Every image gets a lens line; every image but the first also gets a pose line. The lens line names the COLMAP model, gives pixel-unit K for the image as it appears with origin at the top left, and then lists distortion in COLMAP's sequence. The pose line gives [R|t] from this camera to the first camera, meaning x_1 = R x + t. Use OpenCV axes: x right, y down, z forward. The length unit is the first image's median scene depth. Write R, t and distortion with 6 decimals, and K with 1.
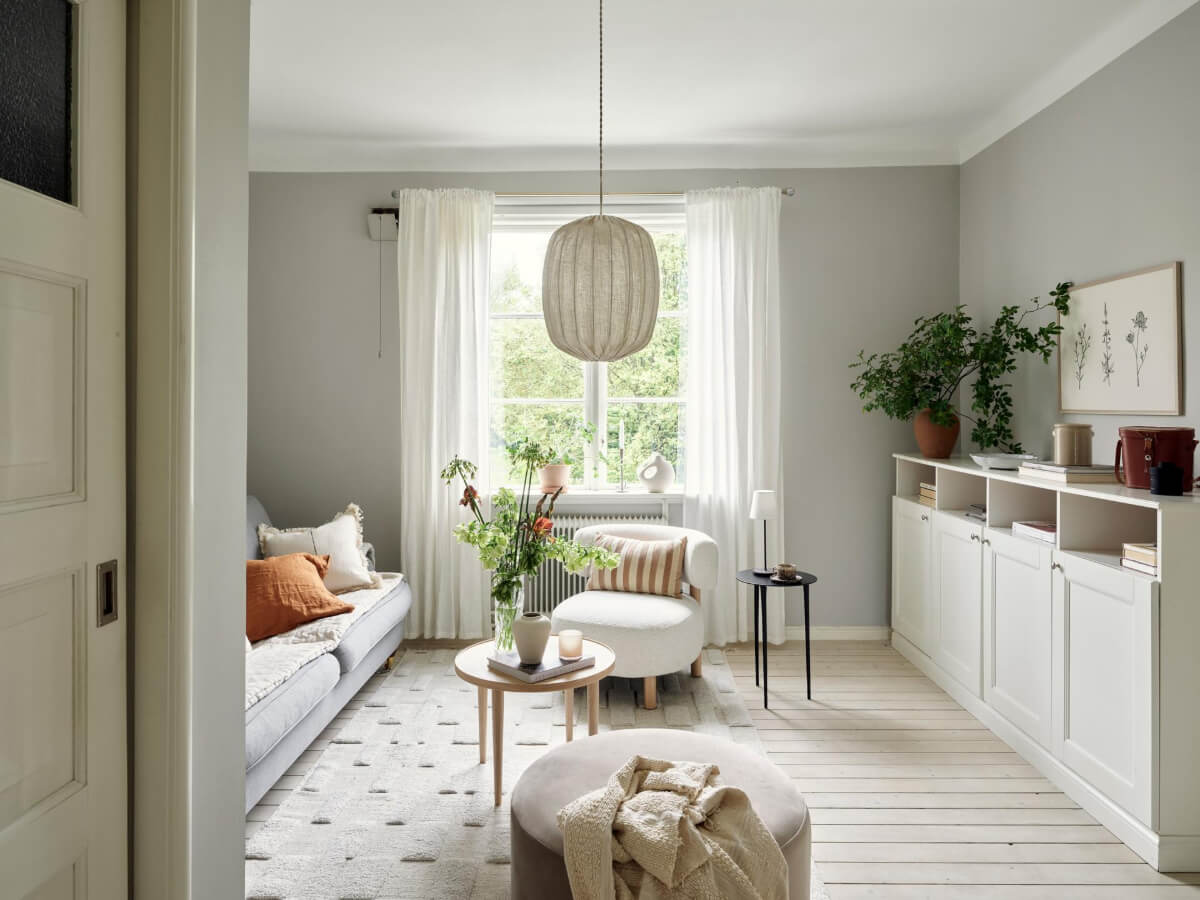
lens RADIAL K [[786.1, 0, 600.8], [0, 786.1, 397.3], [0, 0, 1]] dist [-0.011786, -0.005567]
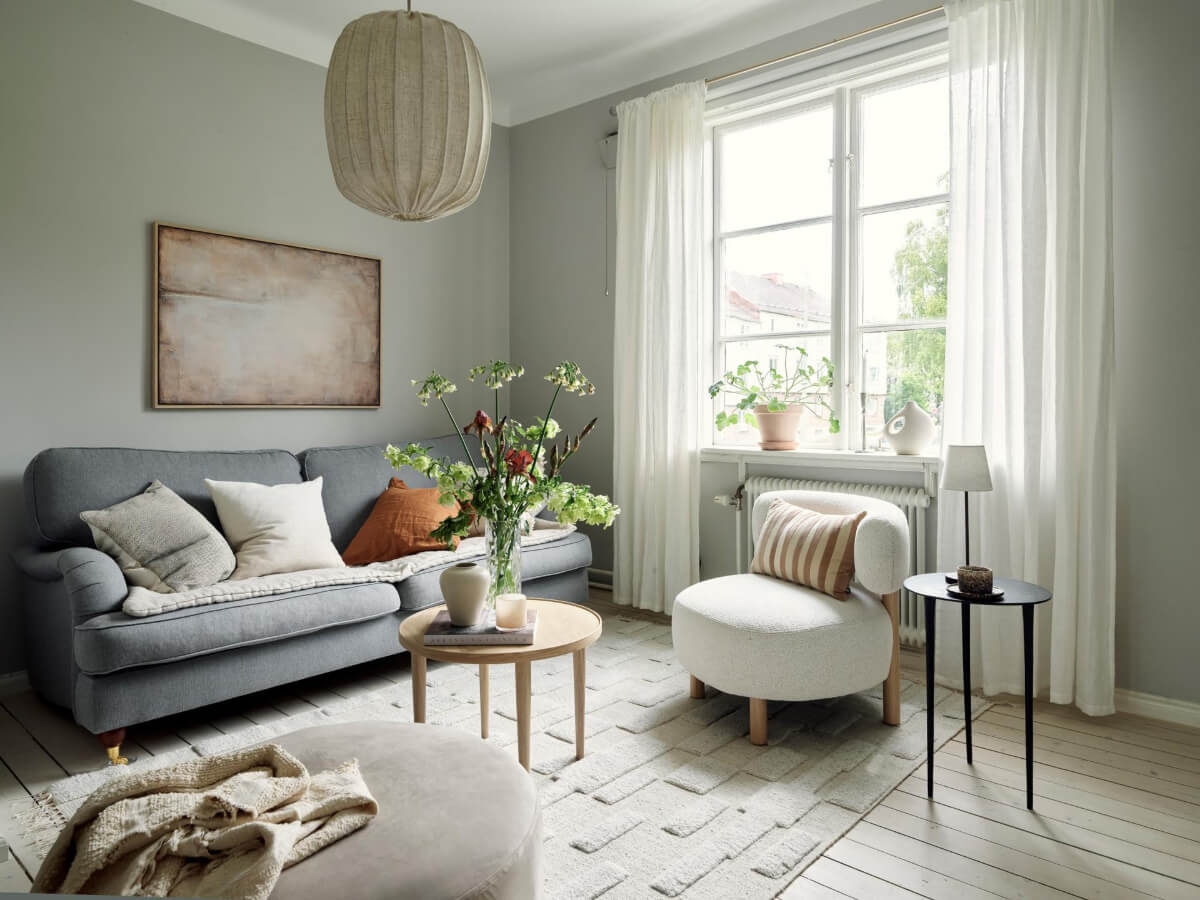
lens RADIAL K [[792.4, 0, 580.0], [0, 792.4, 413.2], [0, 0, 1]] dist [0.000593, -0.001336]
pose [[0.749260, 0.008581, -0.662220, 0.366428], [0.012621, 0.999549, 0.027232, 0.071561], [0.662156, -0.028762, 0.748814, 0.331554]]
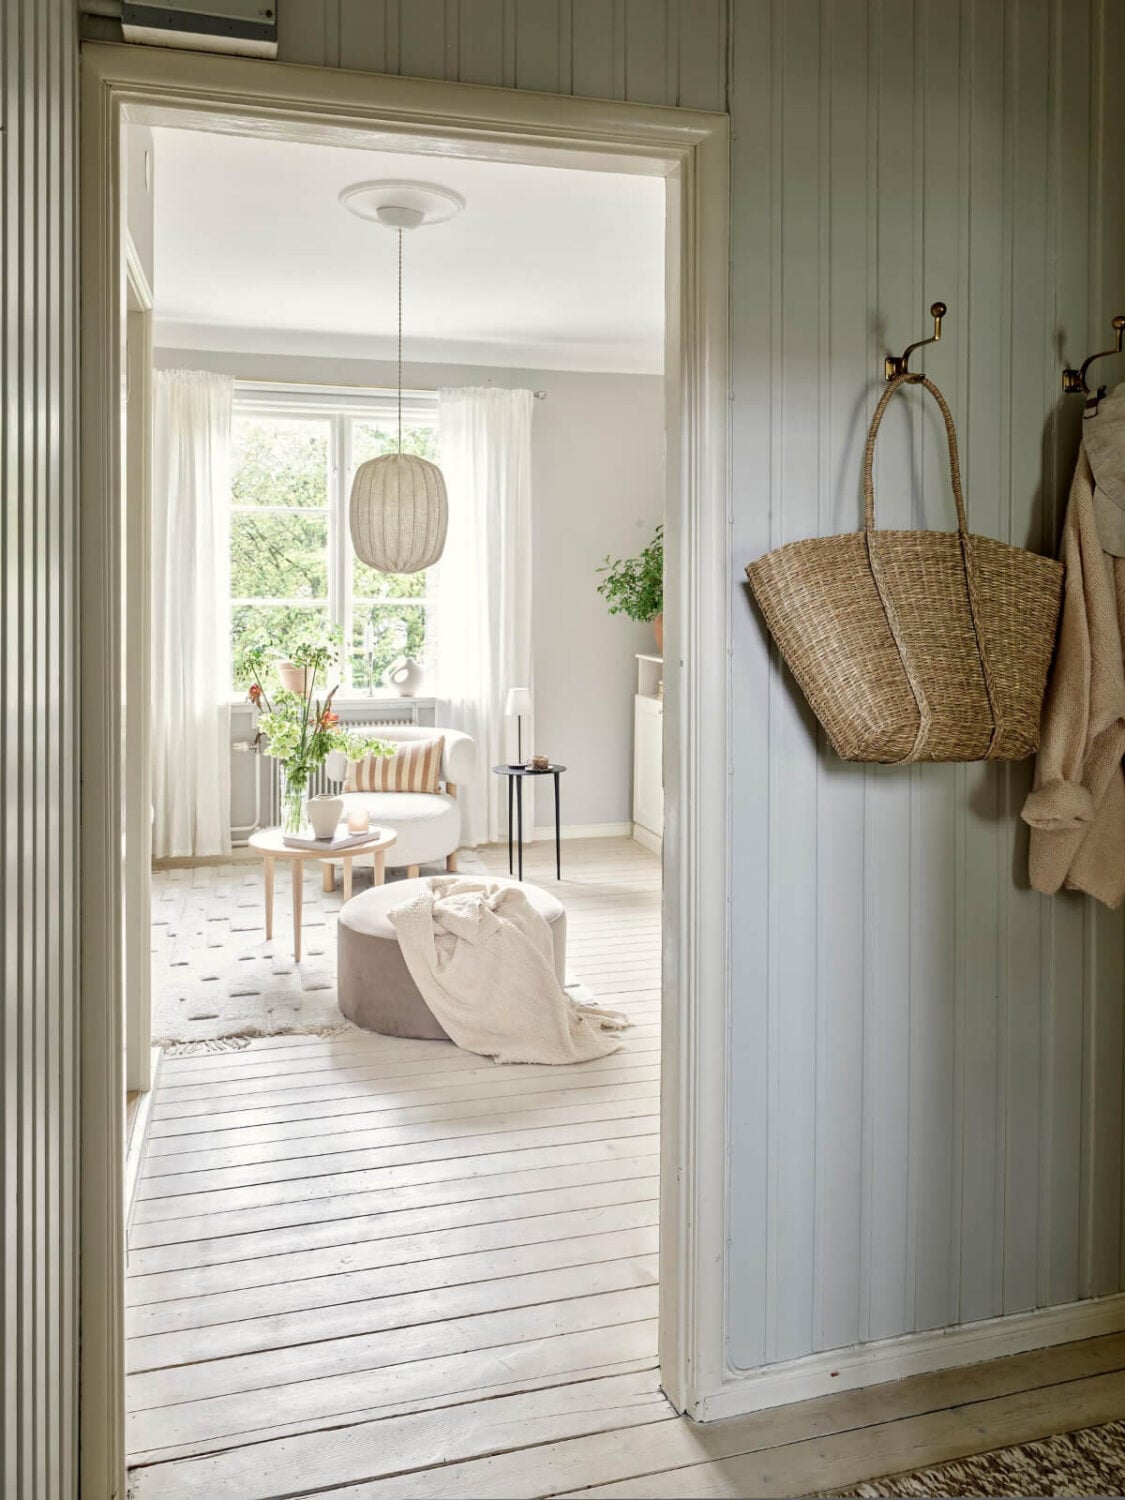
lens RADIAL K [[1079.8, 0, 561.9], [0, 1079.8, 605.6], [0, 0, 1]] dist [-0.004900, -0.000129]
pose [[0.962671, 0.003125, 0.270656, -0.124202], [-0.006978, 0.999888, 0.013276, -0.012134], [-0.270584, -0.014669, 0.962584, -0.395403]]
